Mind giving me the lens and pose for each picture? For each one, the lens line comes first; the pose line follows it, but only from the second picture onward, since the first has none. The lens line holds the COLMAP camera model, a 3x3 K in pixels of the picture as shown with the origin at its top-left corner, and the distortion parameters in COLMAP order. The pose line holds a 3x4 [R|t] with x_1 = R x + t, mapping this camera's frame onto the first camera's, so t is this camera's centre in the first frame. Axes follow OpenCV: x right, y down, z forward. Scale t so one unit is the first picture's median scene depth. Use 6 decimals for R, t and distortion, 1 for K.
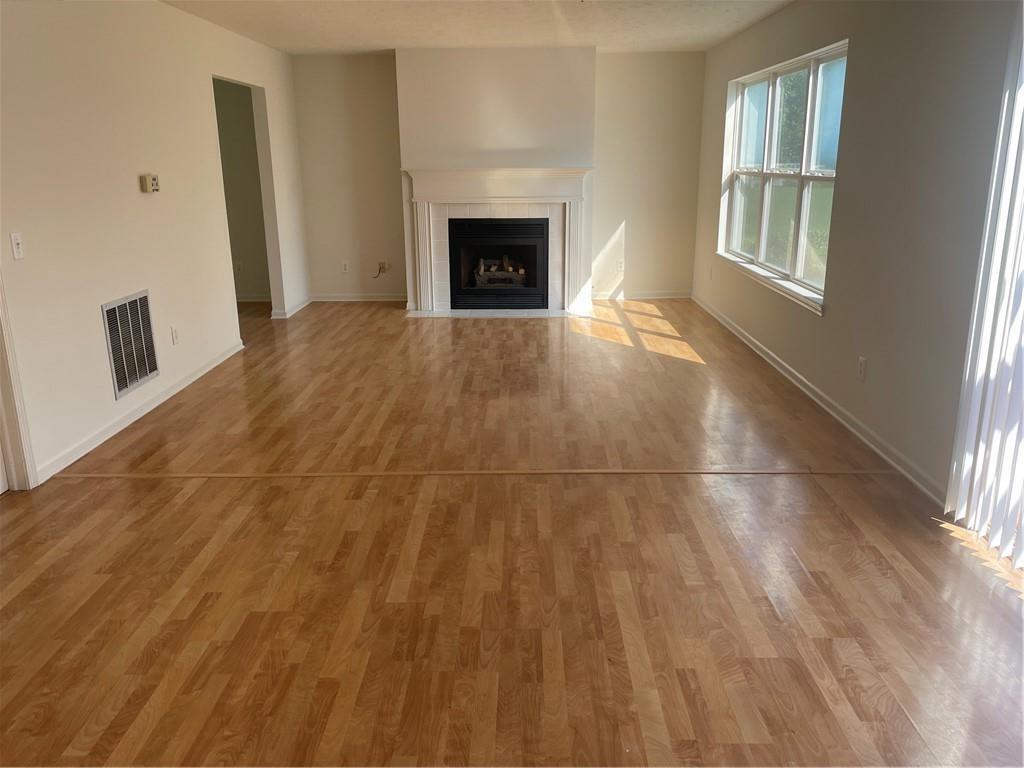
lens RADIAL K [[772.7, 0, 521.6], [0, 772.7, 374.2], [0, 0, 1]] dist [0.131864, -0.150464]
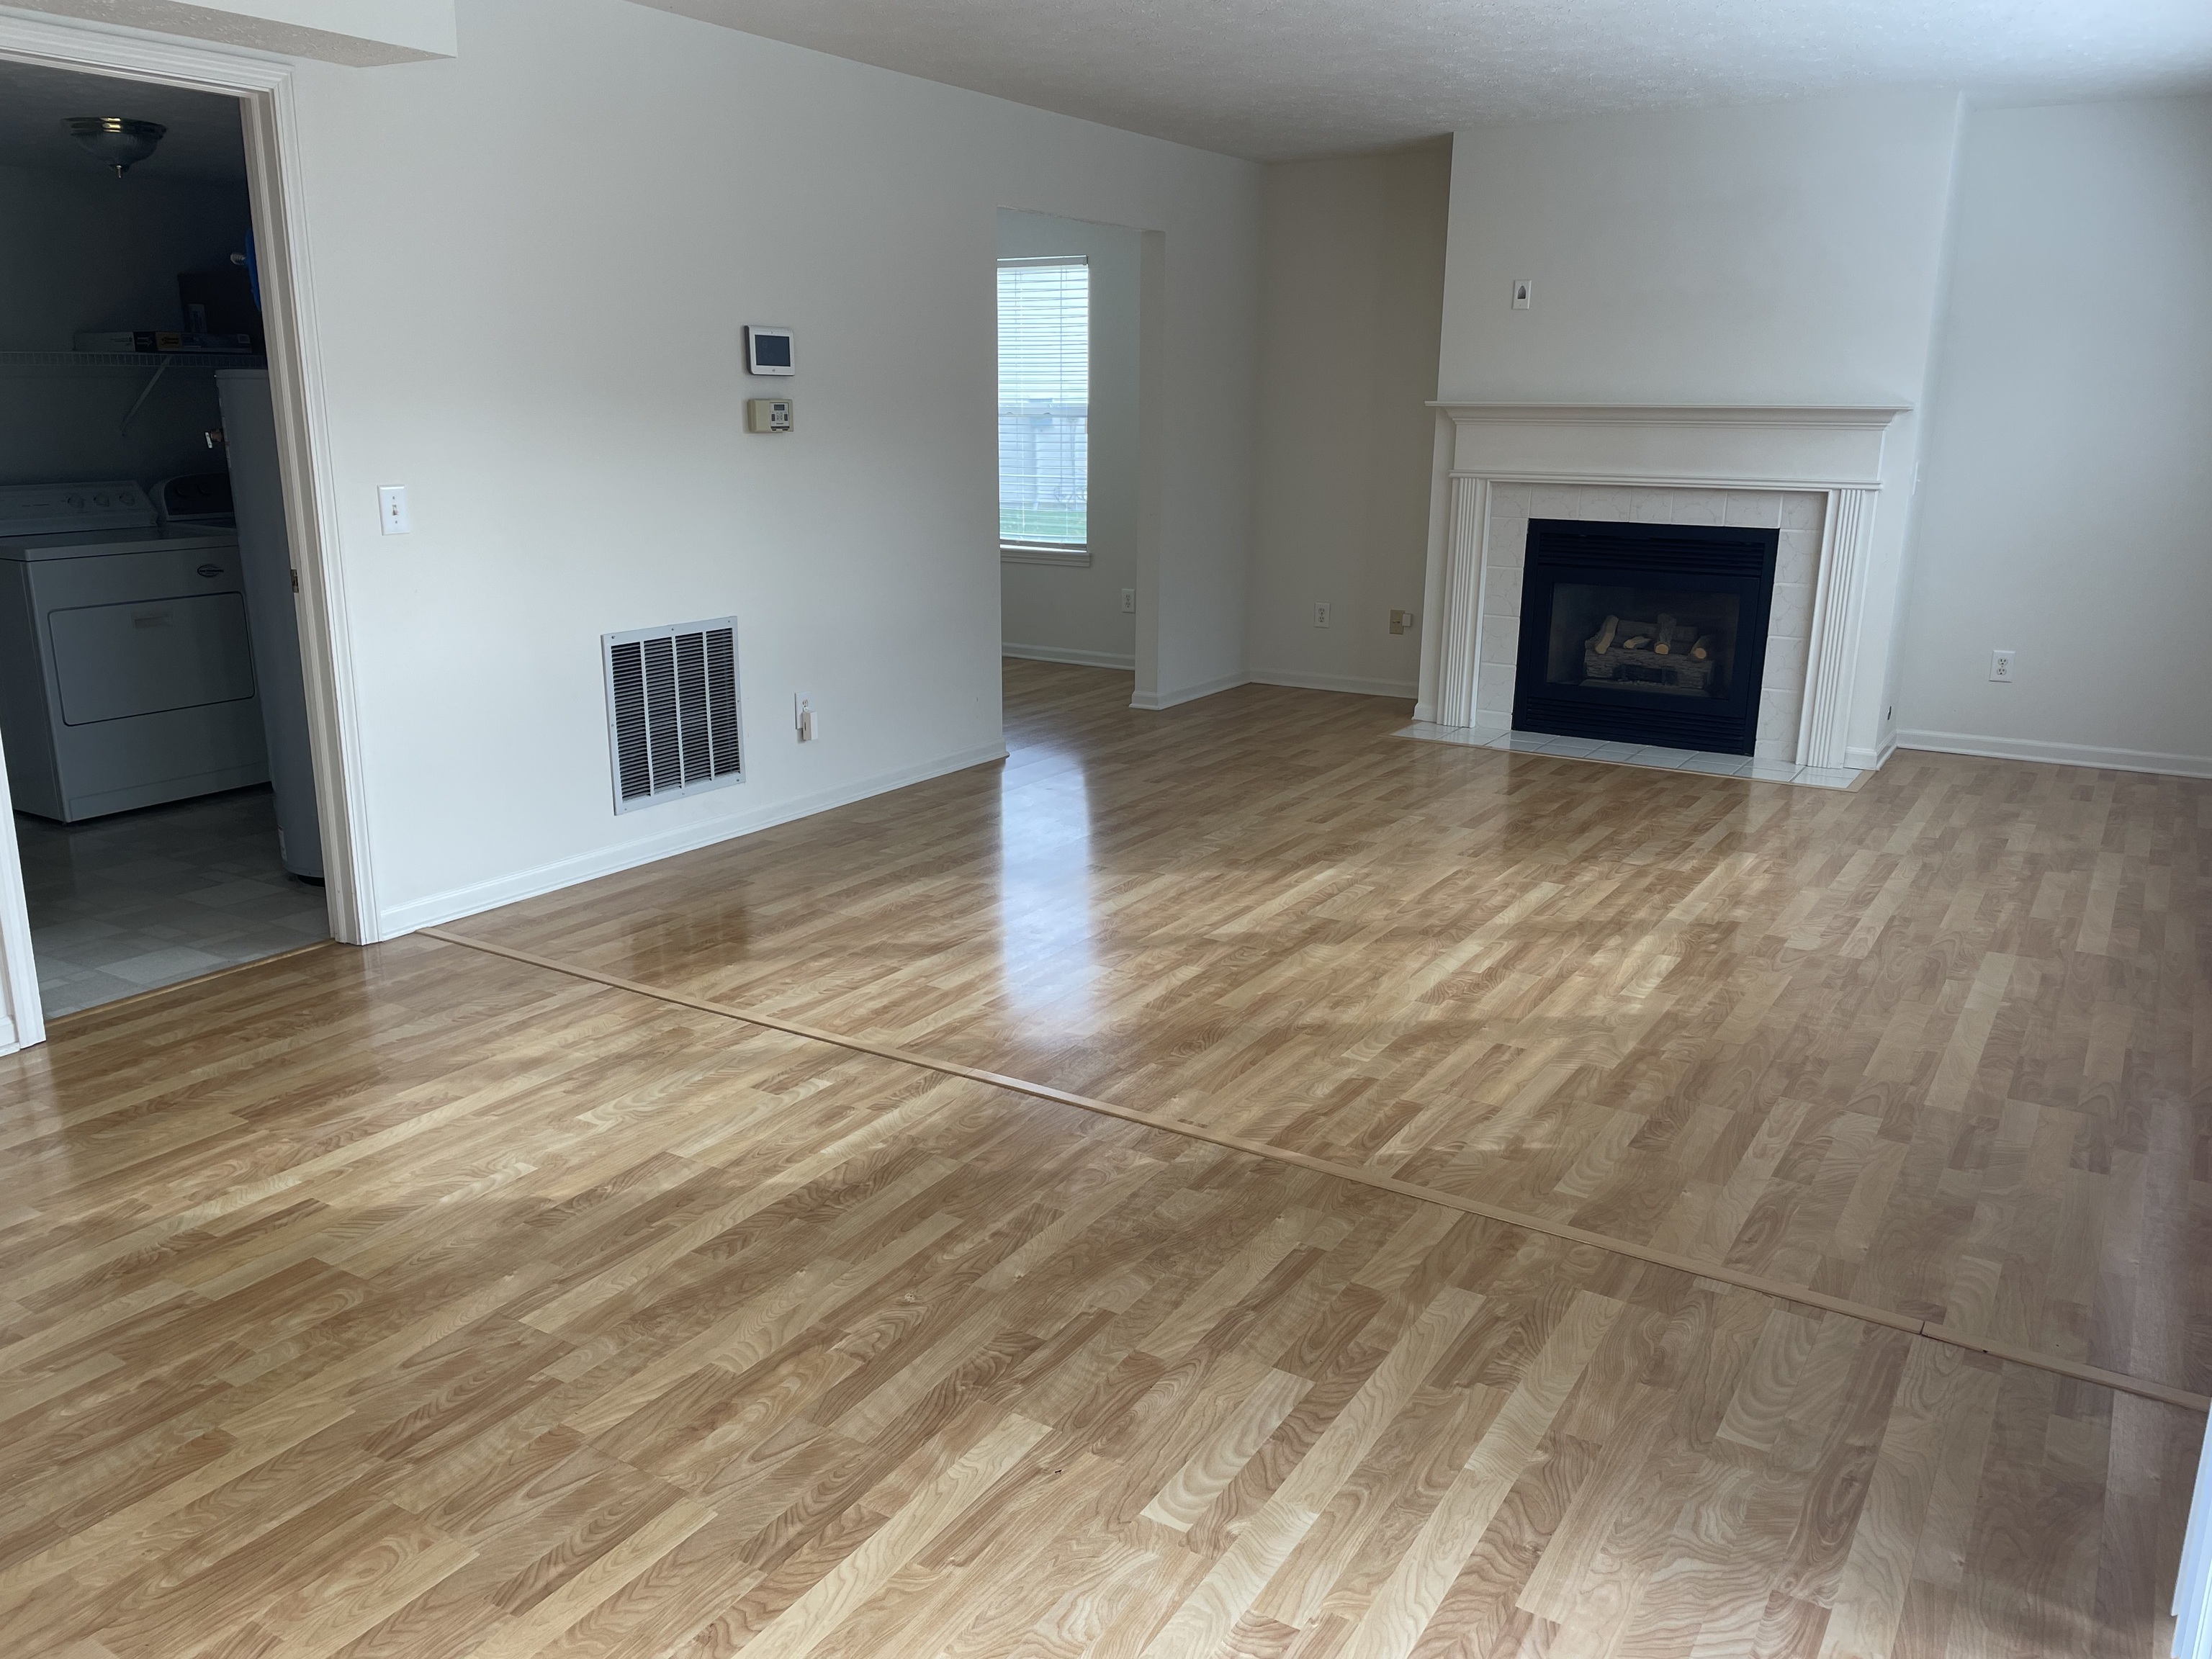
lens RADIAL K [[1669.1, 0, 1126.8], [0, 1669.1, 808.4], [0, 0, 1]] dist [0.131864, -0.150464]
pose [[0.851328, 0.137254, -0.506361, 0.354035], [-0.151729, 0.988339, 0.012802, -0.038187], [0.502214, 0.065930, 0.862226, 0.195699]]
